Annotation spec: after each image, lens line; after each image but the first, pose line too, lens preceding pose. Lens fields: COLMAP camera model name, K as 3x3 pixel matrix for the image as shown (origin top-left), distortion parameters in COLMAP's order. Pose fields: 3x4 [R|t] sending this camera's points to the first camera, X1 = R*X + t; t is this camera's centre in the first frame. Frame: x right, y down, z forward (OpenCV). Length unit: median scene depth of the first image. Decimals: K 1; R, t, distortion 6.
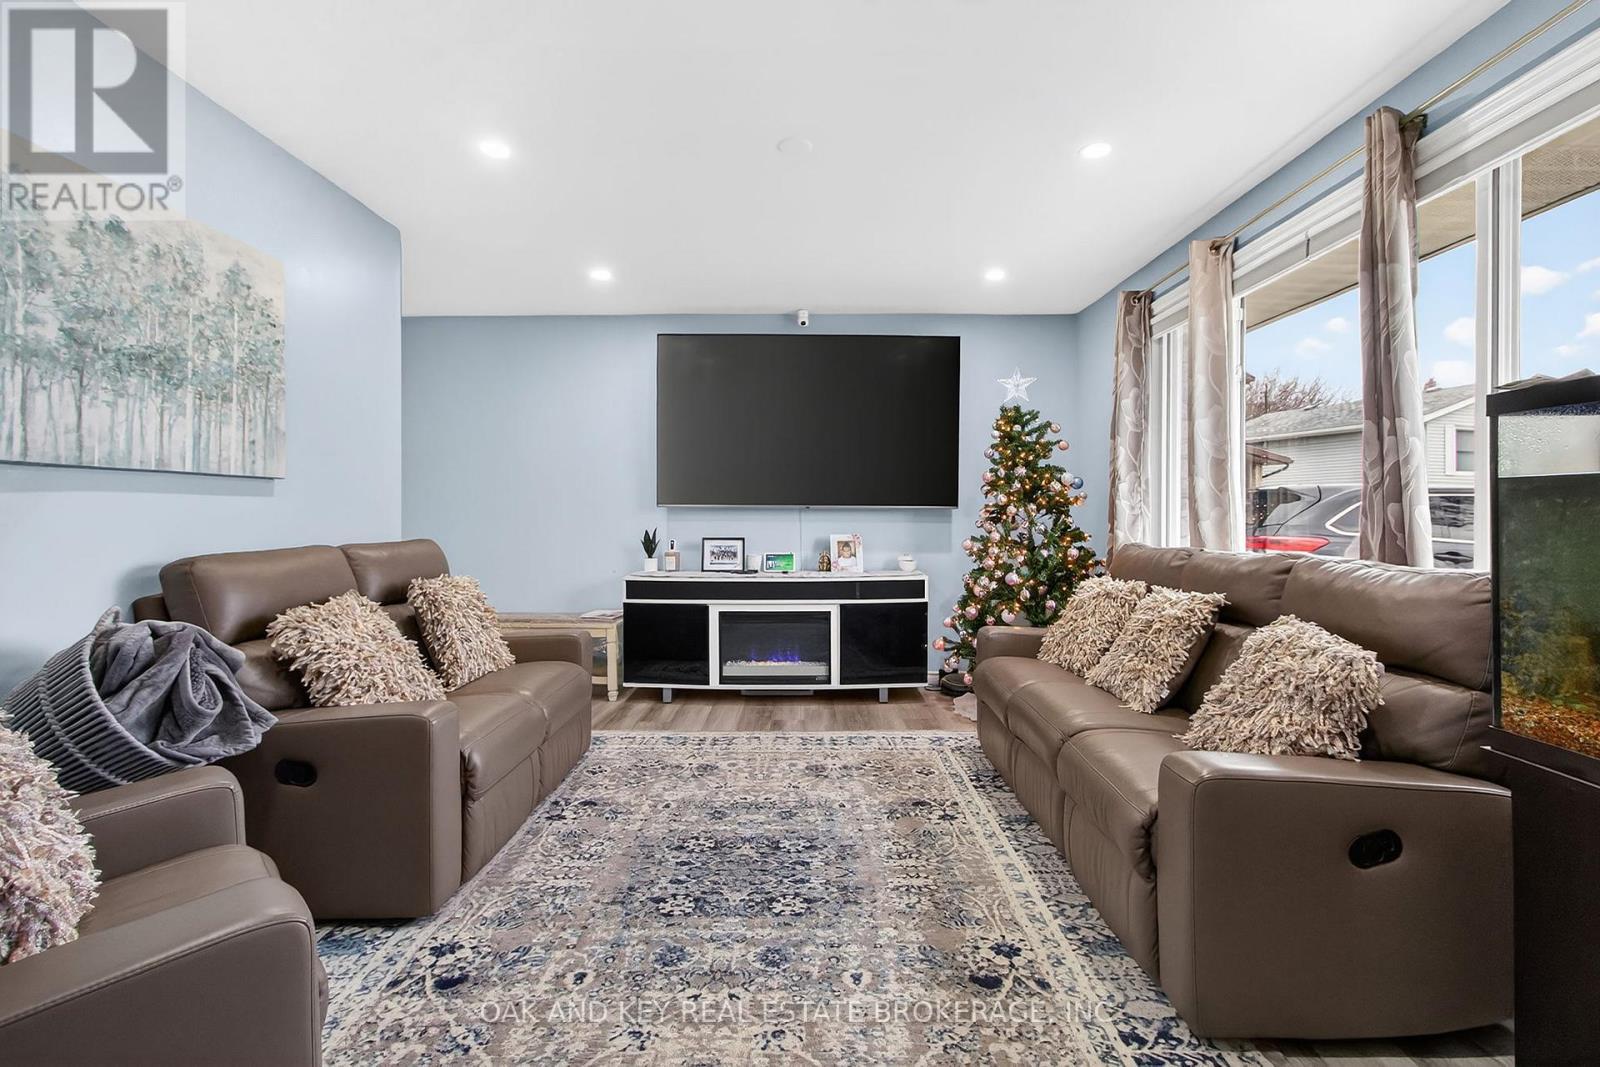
lens RADIAL K [[756.9, 0, 805.0], [0, 756.9, 516.0], [0, 0, 1]] dist [0.002985, -0.000222]
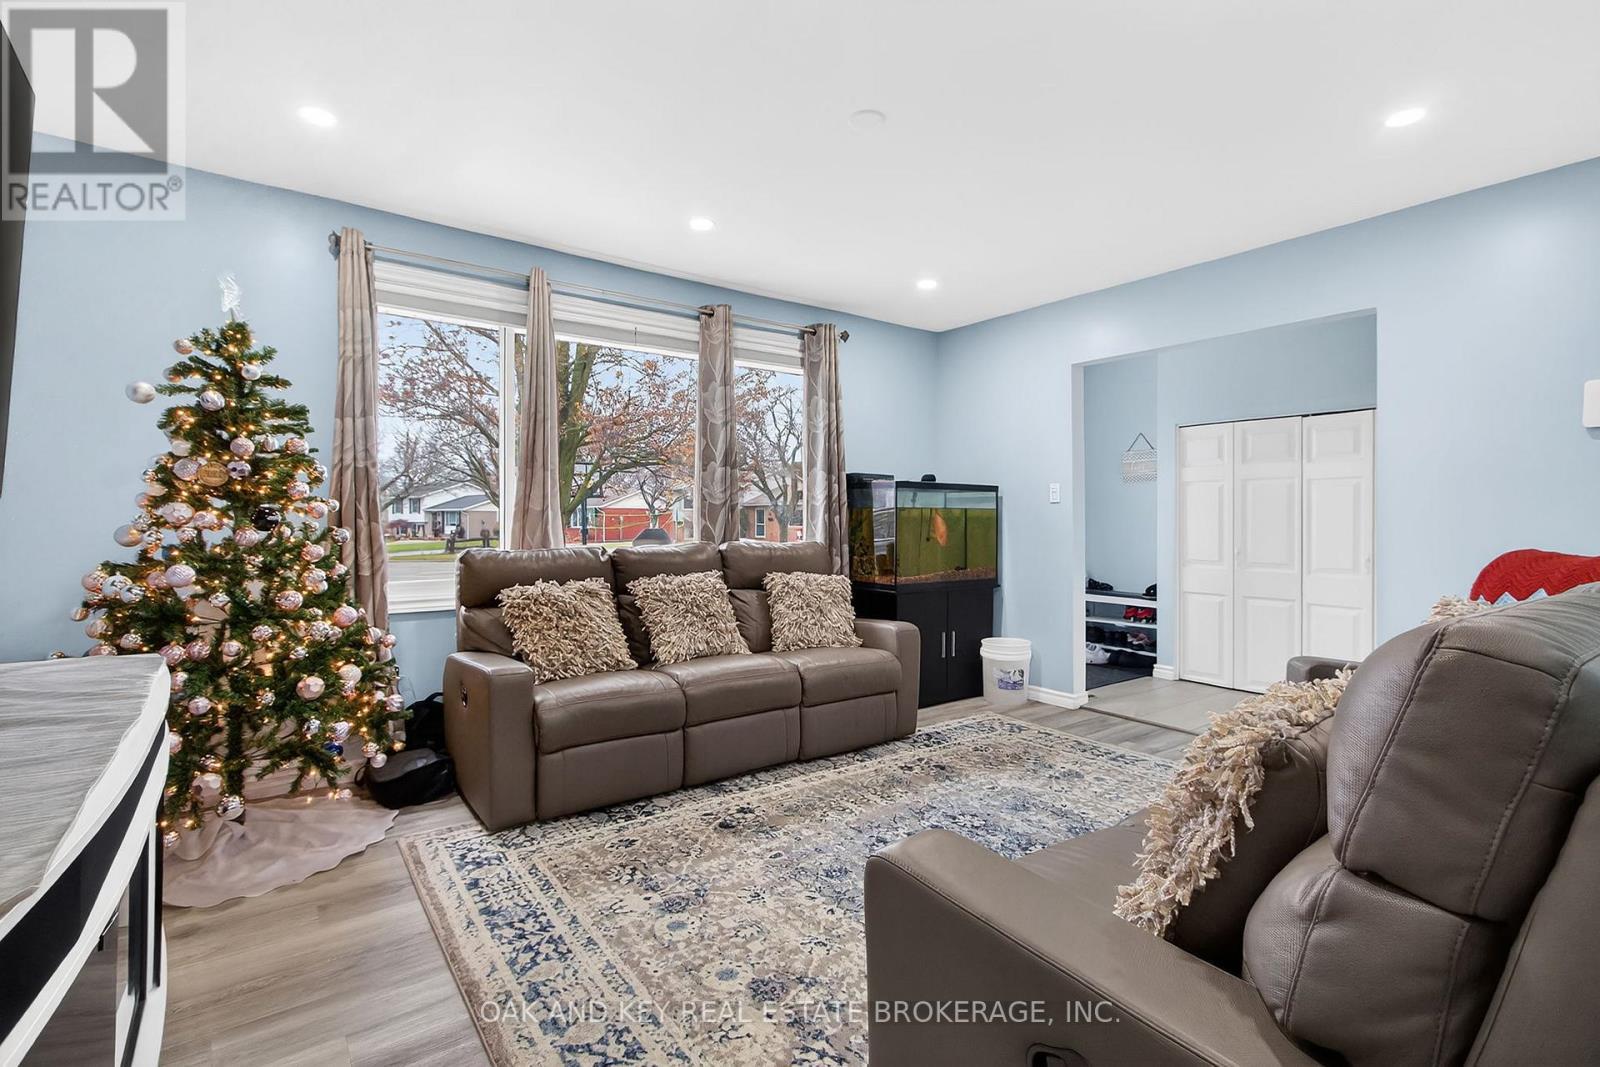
lens RADIAL K [[756.9, 0, 805.0], [0, 756.9, 516.0], [0, 0, 1]] dist [0.002985, -0.000222]
pose [[-0.605287, 0.005808, 0.795986, -0.680440], [-0.001233, 0.999965, -0.008234, 0.004736], [-0.796007, -0.005965, -0.605259, 1.550439]]
